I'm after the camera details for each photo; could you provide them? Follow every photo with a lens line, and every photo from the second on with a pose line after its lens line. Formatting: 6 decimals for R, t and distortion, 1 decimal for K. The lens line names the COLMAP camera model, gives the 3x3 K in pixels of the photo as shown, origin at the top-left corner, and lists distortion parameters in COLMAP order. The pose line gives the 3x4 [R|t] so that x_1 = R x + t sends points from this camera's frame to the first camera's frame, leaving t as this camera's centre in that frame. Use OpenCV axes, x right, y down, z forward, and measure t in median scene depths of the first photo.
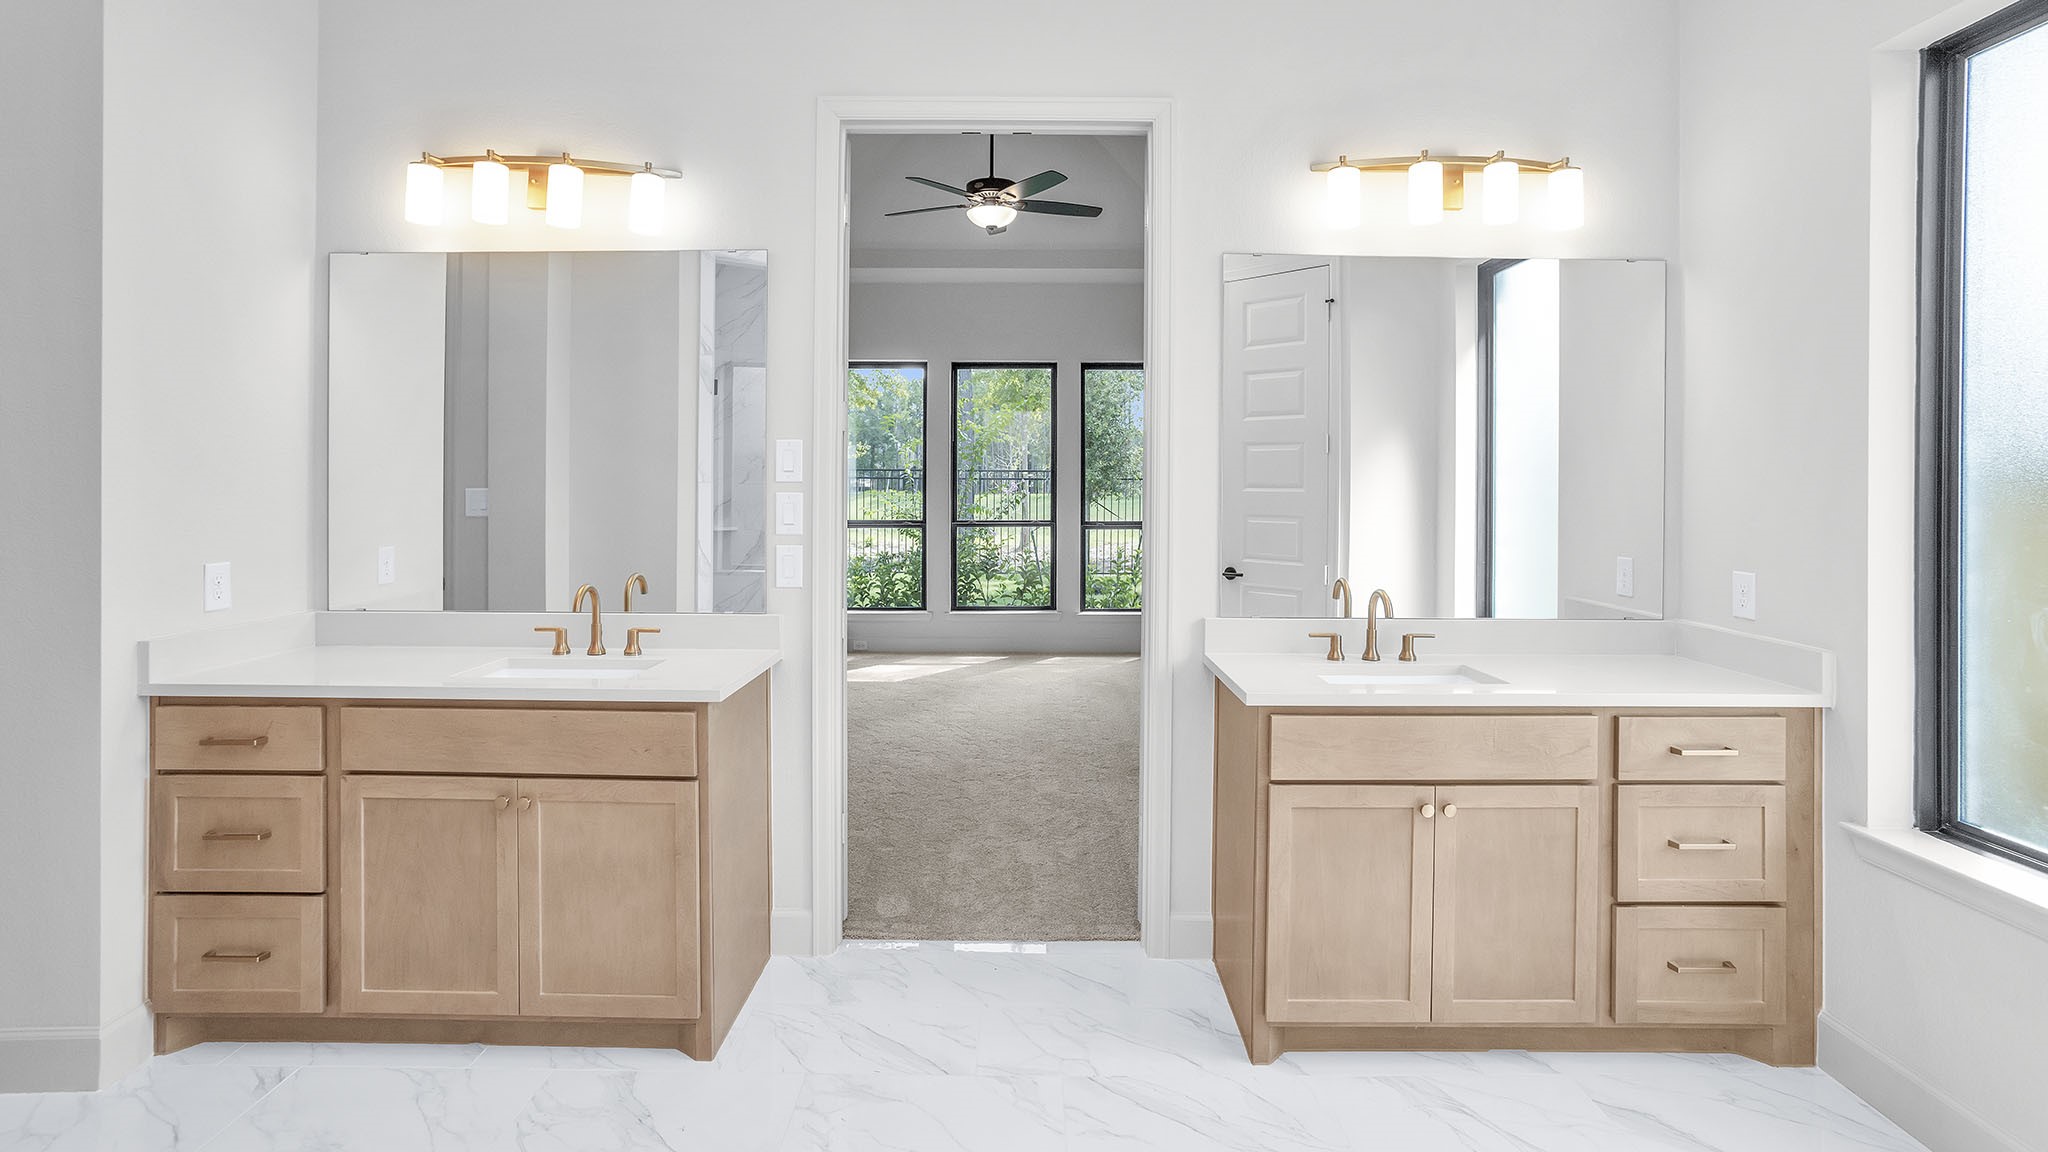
lens RADIAL K [[990.6, 0, 1020.3], [0, 990.6, 566.4], [0, 0, 1]] dist [-0.061709, 0.039223]
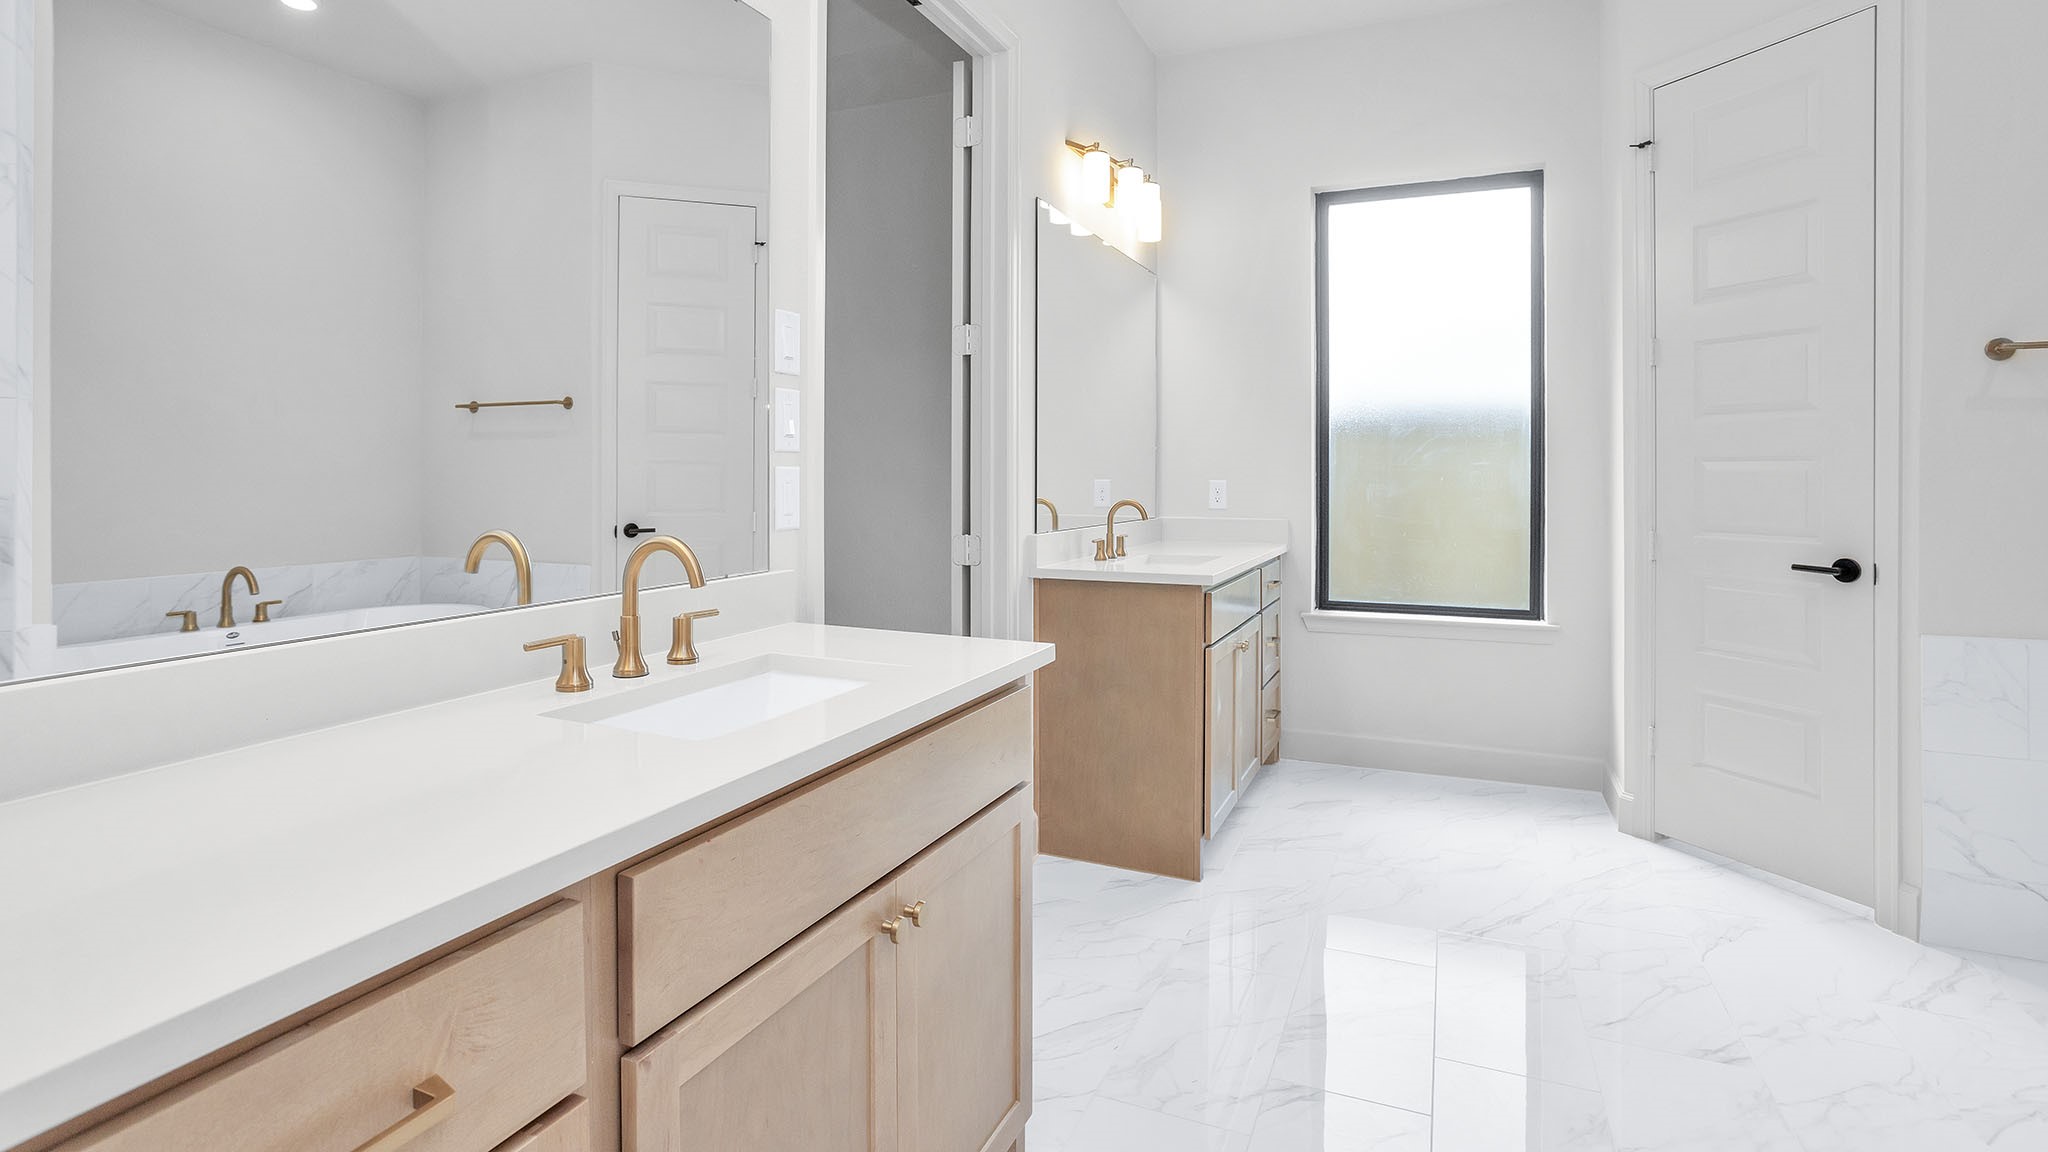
lens RADIAL K [[990.6, 0, 1020.3], [0, 990.6, 566.4], [0, 0, 1]] dist [-0.061709, 0.039223]
pose [[0.392115, -0.090817, 0.915422, -0.824074], [0.076794, 0.994873, 0.065805, 0.014261], [-0.916705, 0.044495, 0.397079, 0.608016]]
